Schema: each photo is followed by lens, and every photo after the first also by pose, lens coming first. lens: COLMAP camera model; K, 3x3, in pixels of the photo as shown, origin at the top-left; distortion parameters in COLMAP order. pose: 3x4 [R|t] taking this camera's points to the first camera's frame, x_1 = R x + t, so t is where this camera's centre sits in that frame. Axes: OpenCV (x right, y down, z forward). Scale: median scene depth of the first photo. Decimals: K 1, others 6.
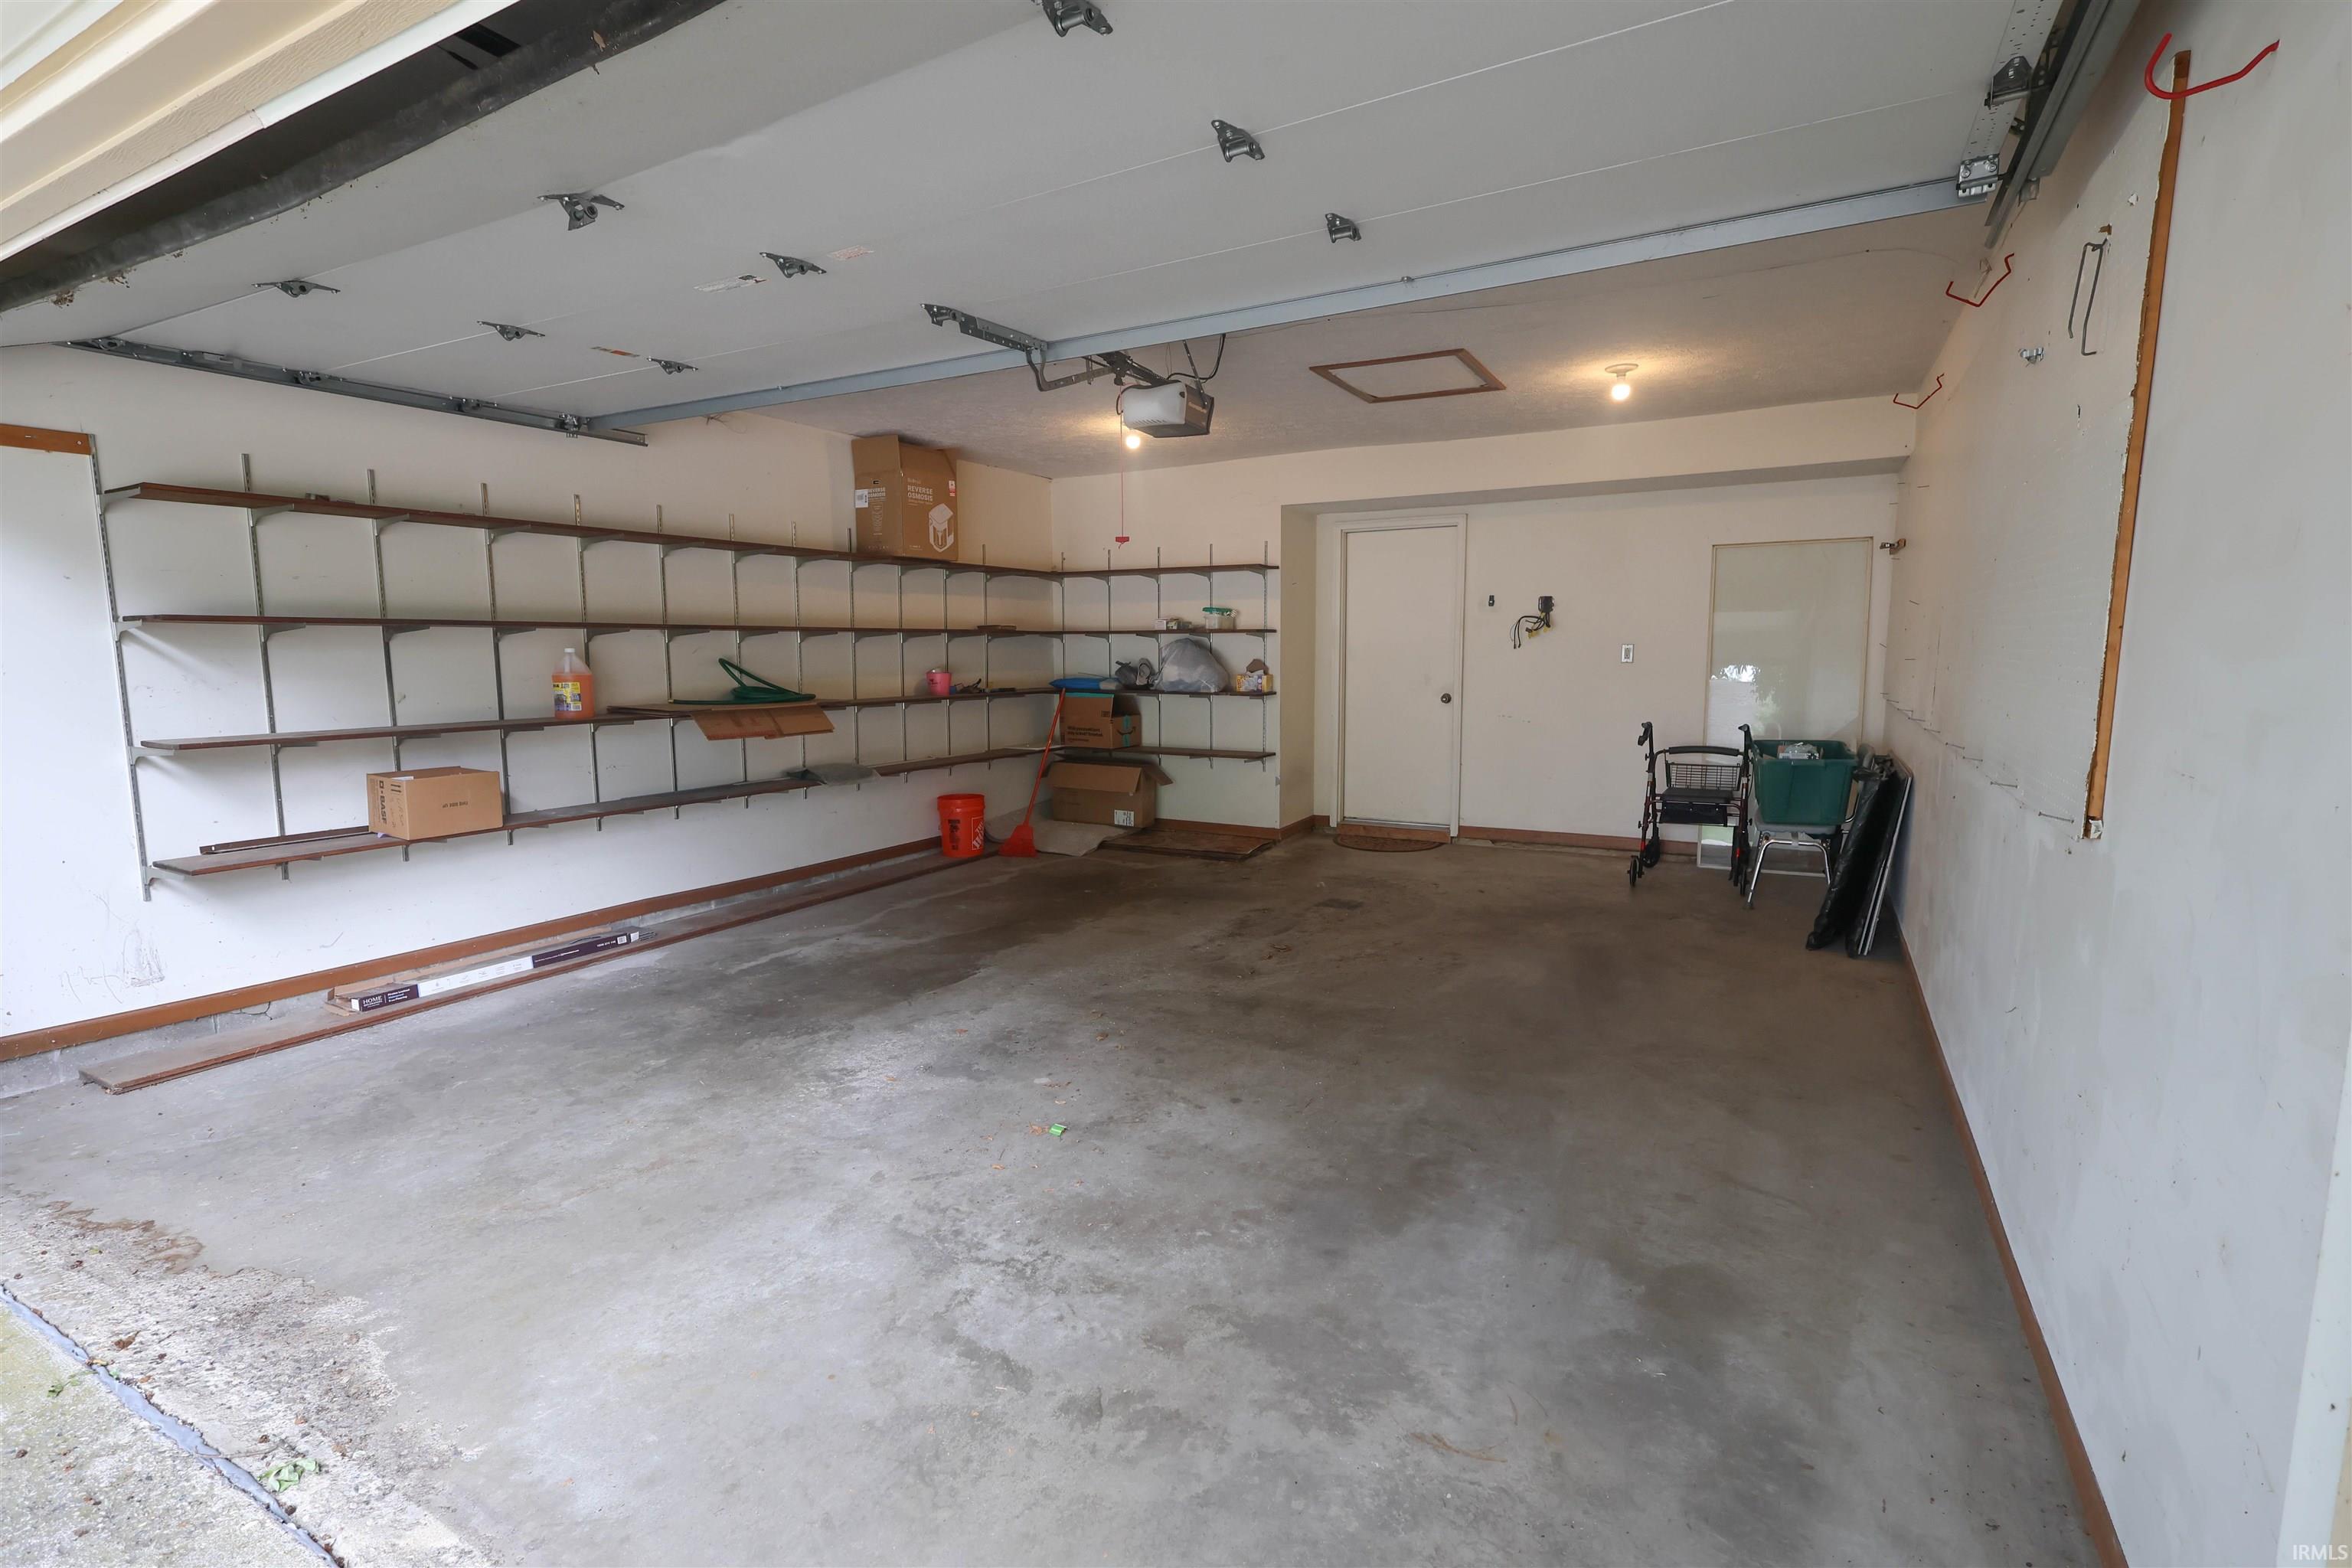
lens RADIAL K [[1088.8, 0, 1177.5], [0, 1088.8, 772.9], [0, 0, 1]] dist [0.000145, 0.000060]
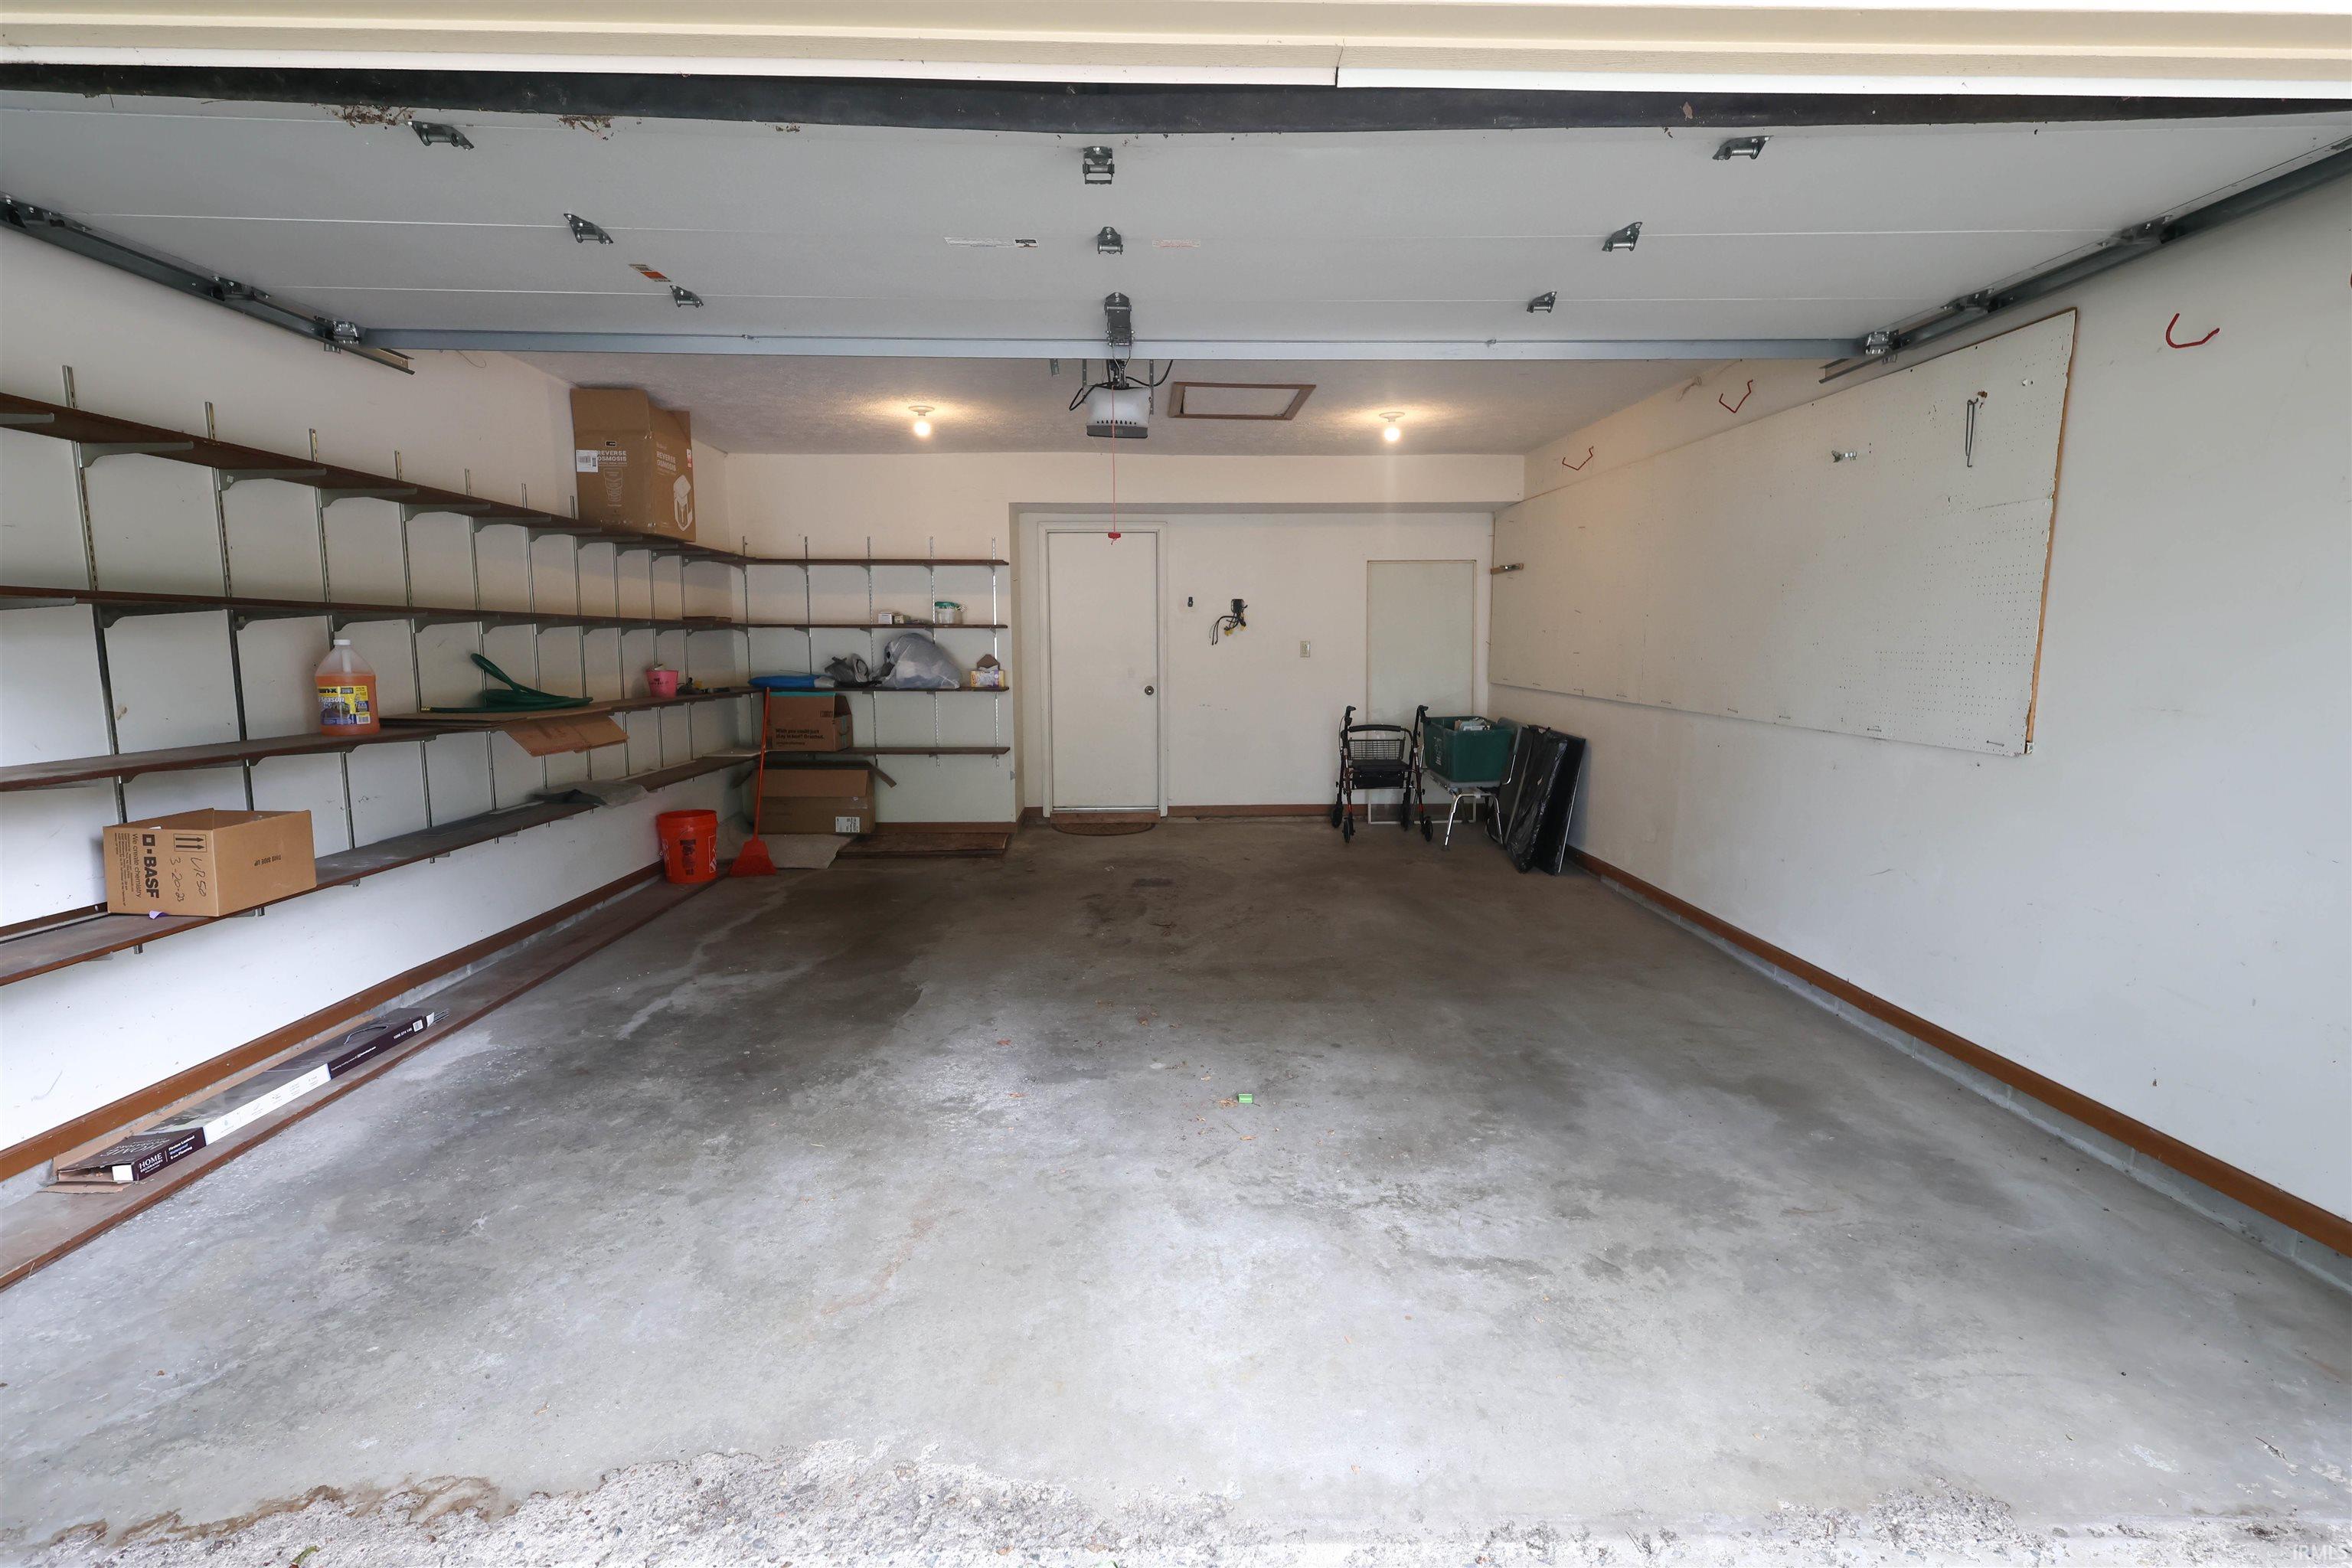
lens RADIAL K [[1087.9, 0, 1169.6], [0, 1087.9, 778.3], [0, 0, 1]] dist [-0.002416, 0.000223]
pose [[0.856916, -0.059634, 0.511995, -0.460870], [0.055636, 0.998183, 0.023145, -0.007283], [-0.512444, 0.008652, 0.858677, 0.085365]]
